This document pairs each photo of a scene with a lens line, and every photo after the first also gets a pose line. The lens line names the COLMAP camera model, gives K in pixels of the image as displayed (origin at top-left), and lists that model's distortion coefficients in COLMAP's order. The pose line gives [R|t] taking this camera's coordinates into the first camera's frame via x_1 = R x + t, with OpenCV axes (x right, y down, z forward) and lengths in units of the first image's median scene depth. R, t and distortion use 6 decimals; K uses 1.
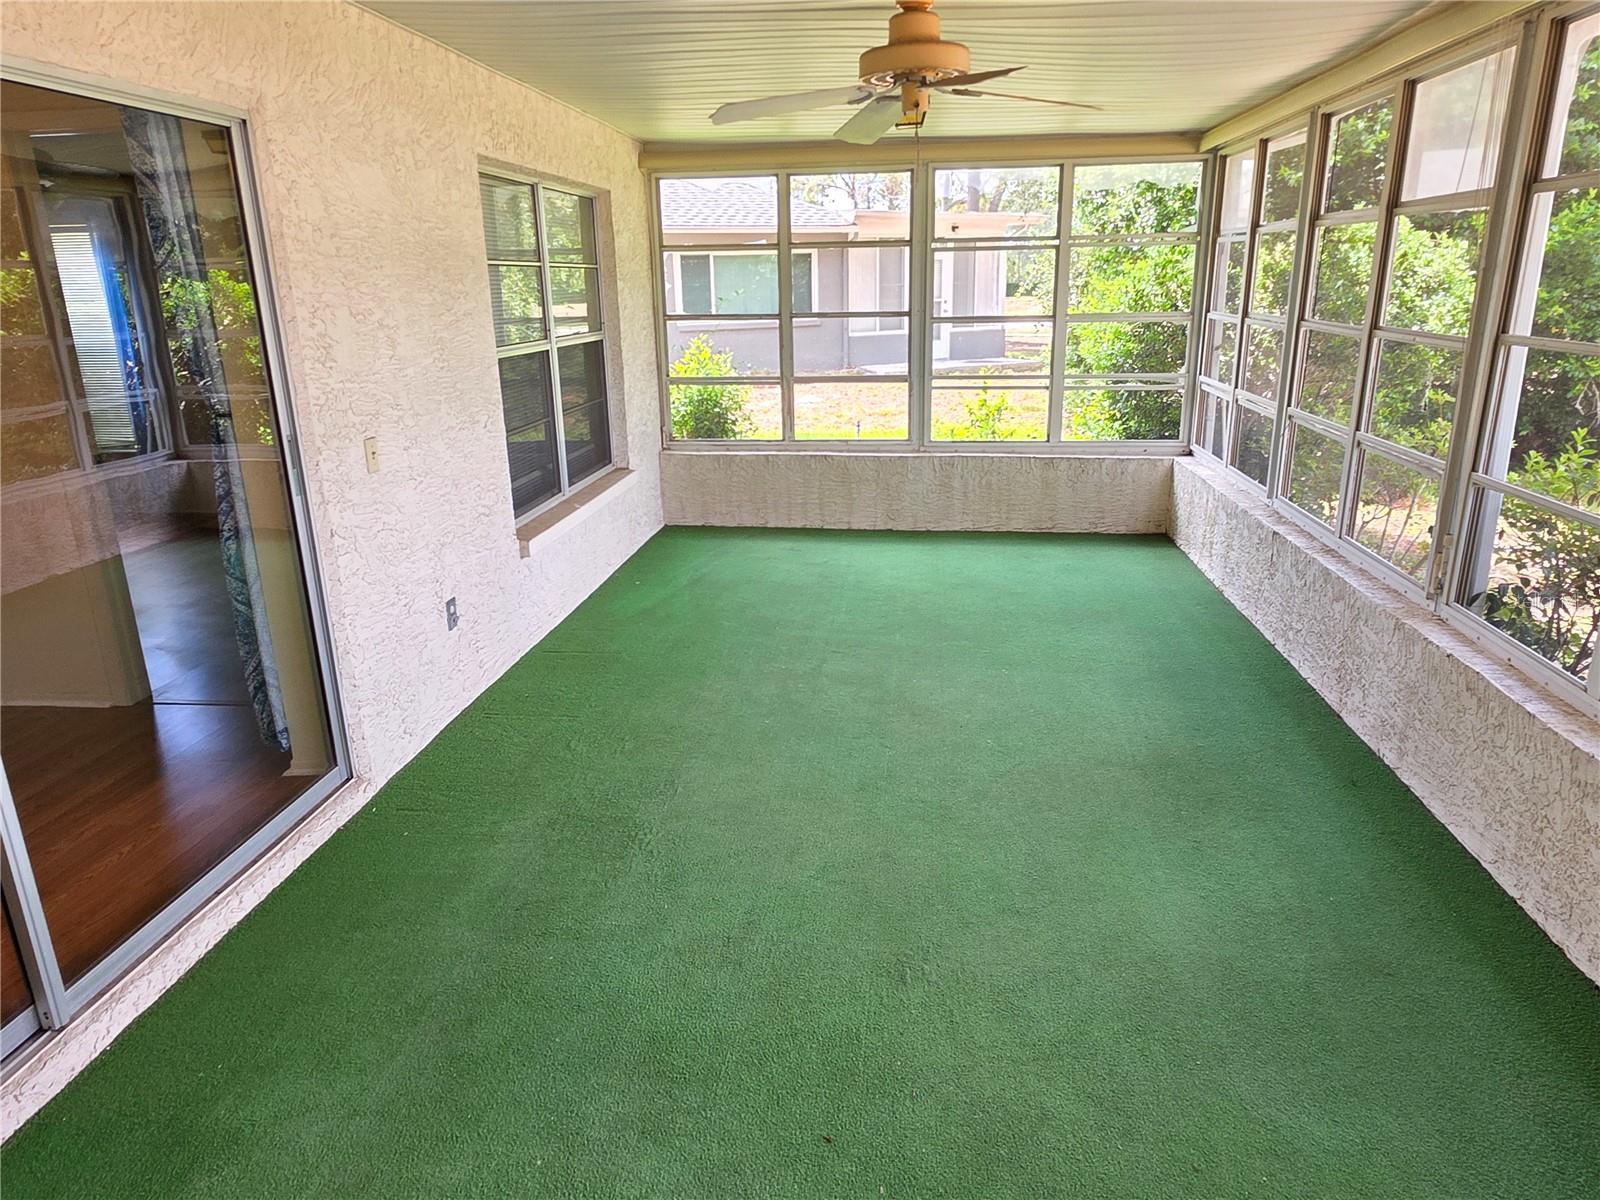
lens RADIAL K [[1028.2, 0, 800.0], [0, 1028.2, 600.0], [0, 0, 1]] dist [0.004009, -0.000568]
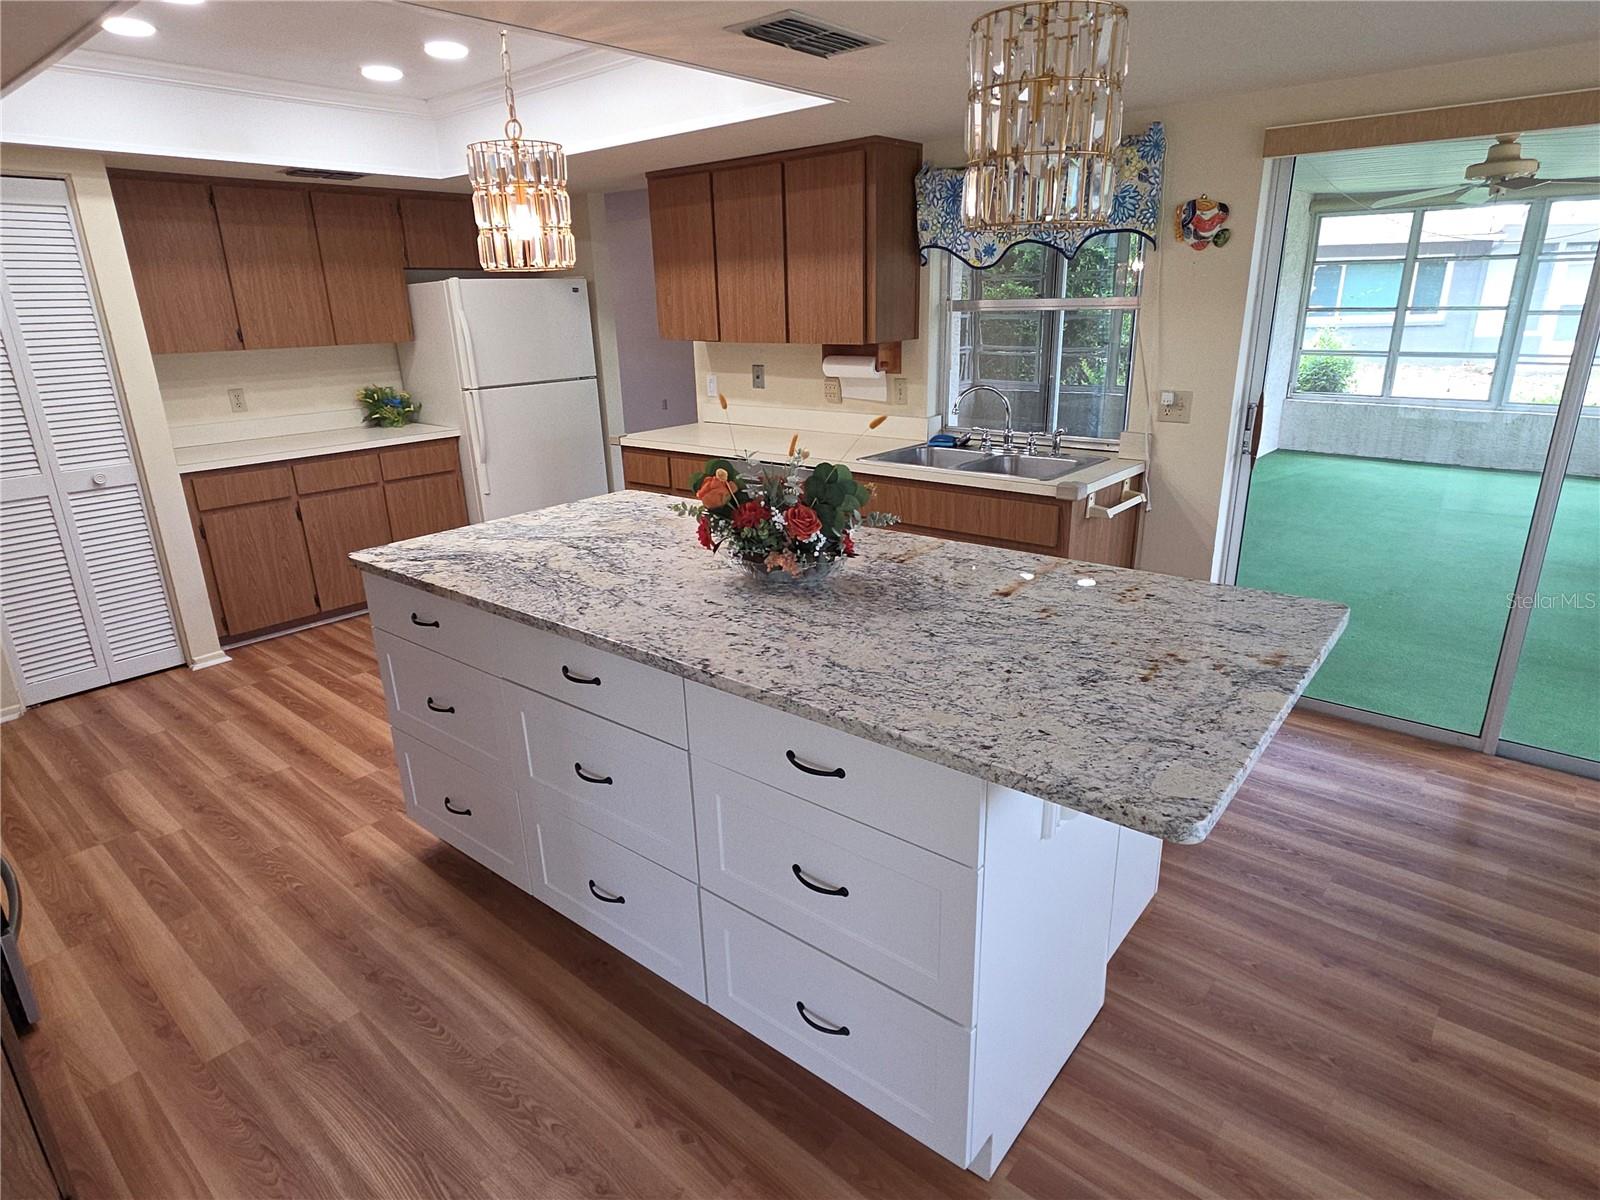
lens RADIAL K [[903.1, 0, 800.0], [0, 903.1, 600.0], [0, 0, 1]] dist [0.007371, -0.006950]
pose [[0.833185, 0.176198, -0.524173, 0.021932], [-0.159775, 0.984157, 0.076853, 0.174791], [0.529410, 0.019717, 0.848137, -0.551509]]
